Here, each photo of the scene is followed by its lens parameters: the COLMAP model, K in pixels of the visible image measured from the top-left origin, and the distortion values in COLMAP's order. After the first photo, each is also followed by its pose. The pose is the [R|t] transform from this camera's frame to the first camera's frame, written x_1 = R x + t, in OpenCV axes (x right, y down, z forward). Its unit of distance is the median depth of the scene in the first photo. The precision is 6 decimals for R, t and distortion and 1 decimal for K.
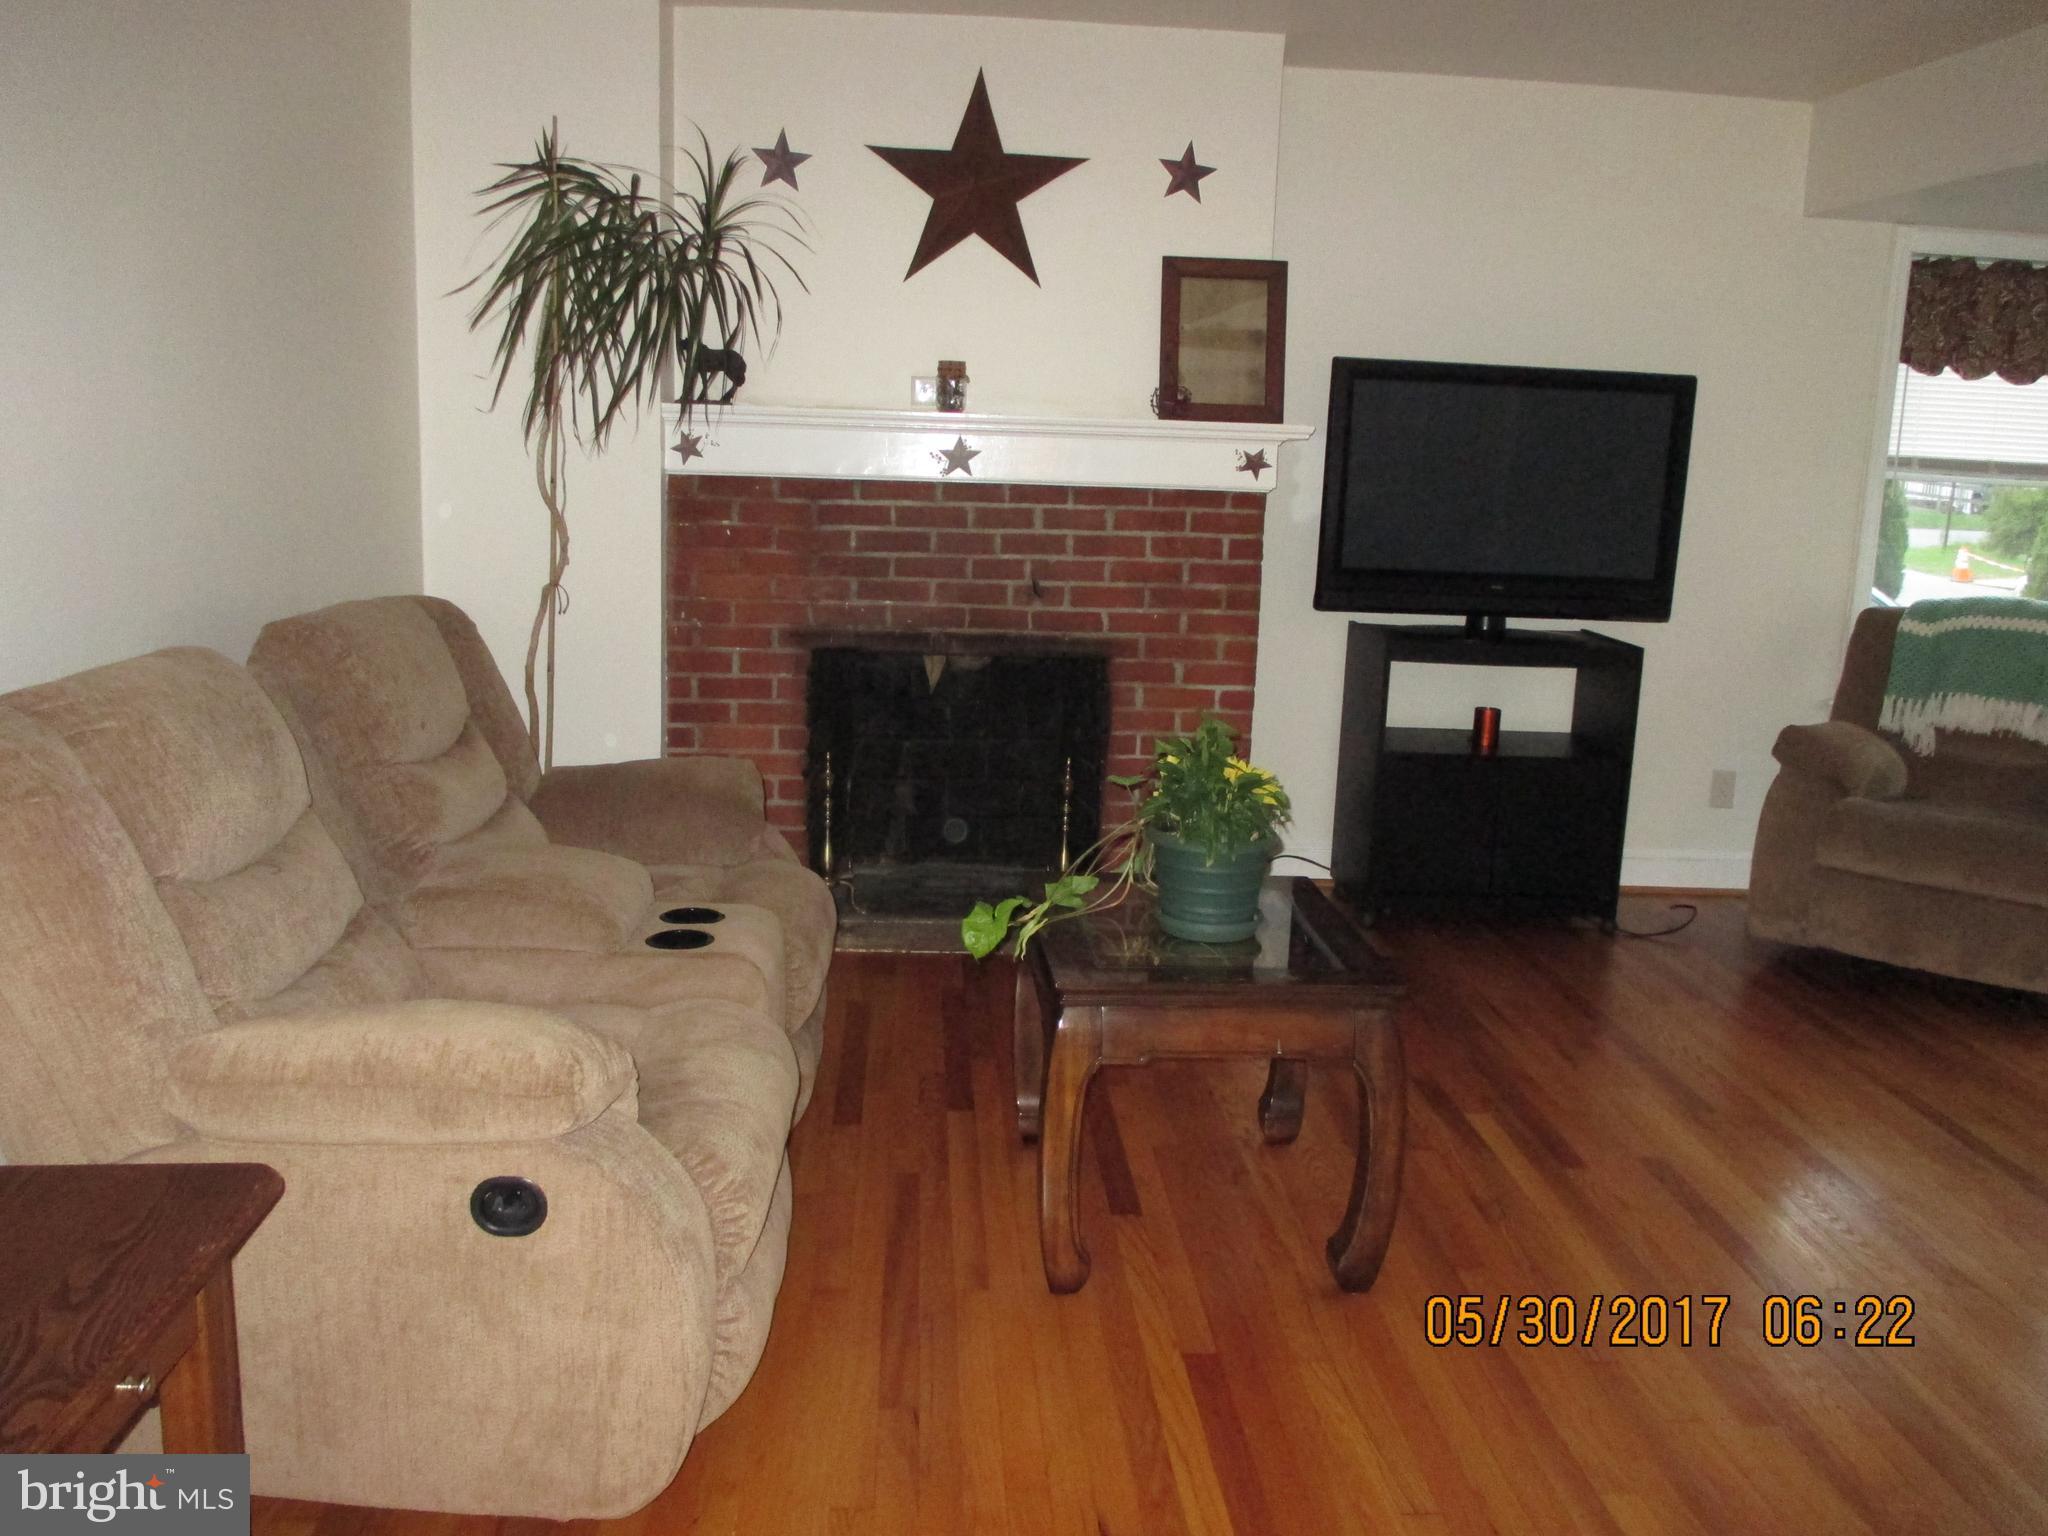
lens RADIAL K [[1775.6, 0, 1024.0], [0, 1775.6, 768.0], [0, 0, 1]] dist [-0.004407, -0.005310]
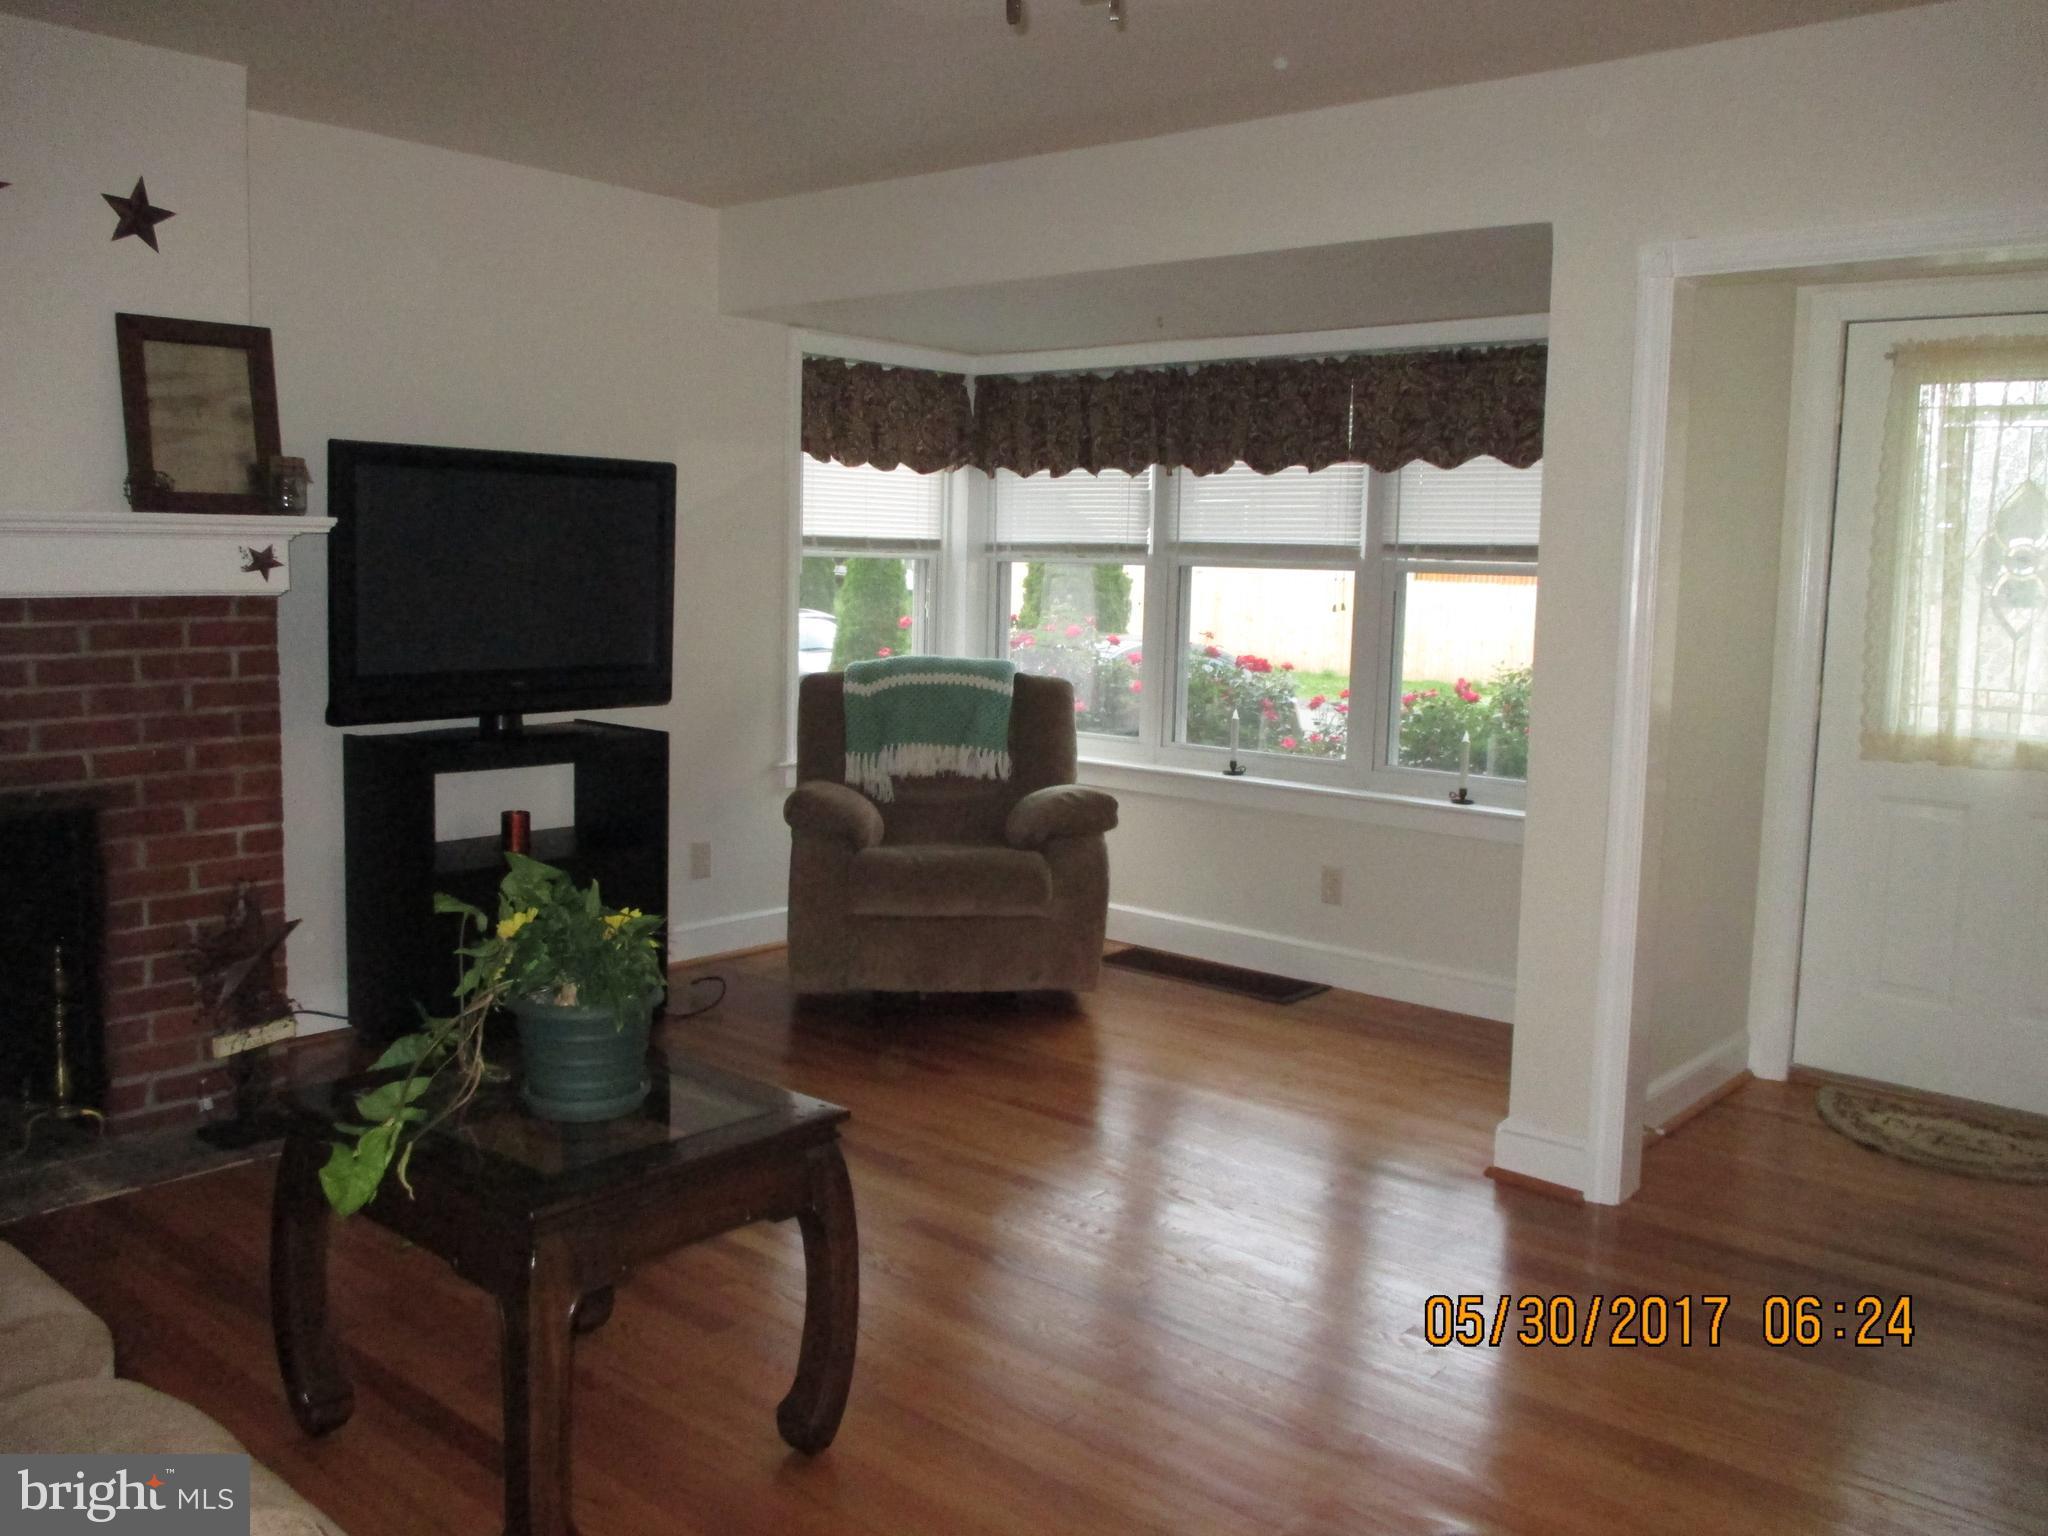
lens RADIAL K [[1775.6, 0, 1024.0], [0, 1775.6, 768.0], [0, 0, 1]] dist [-0.004407, -0.005310]
pose [[0.704478, -0.113607, 0.700574, -0.214341], [0.142235, 0.989679, 0.017462, -0.036149], [-0.695327, 0.087344, 0.713366, 0.146130]]
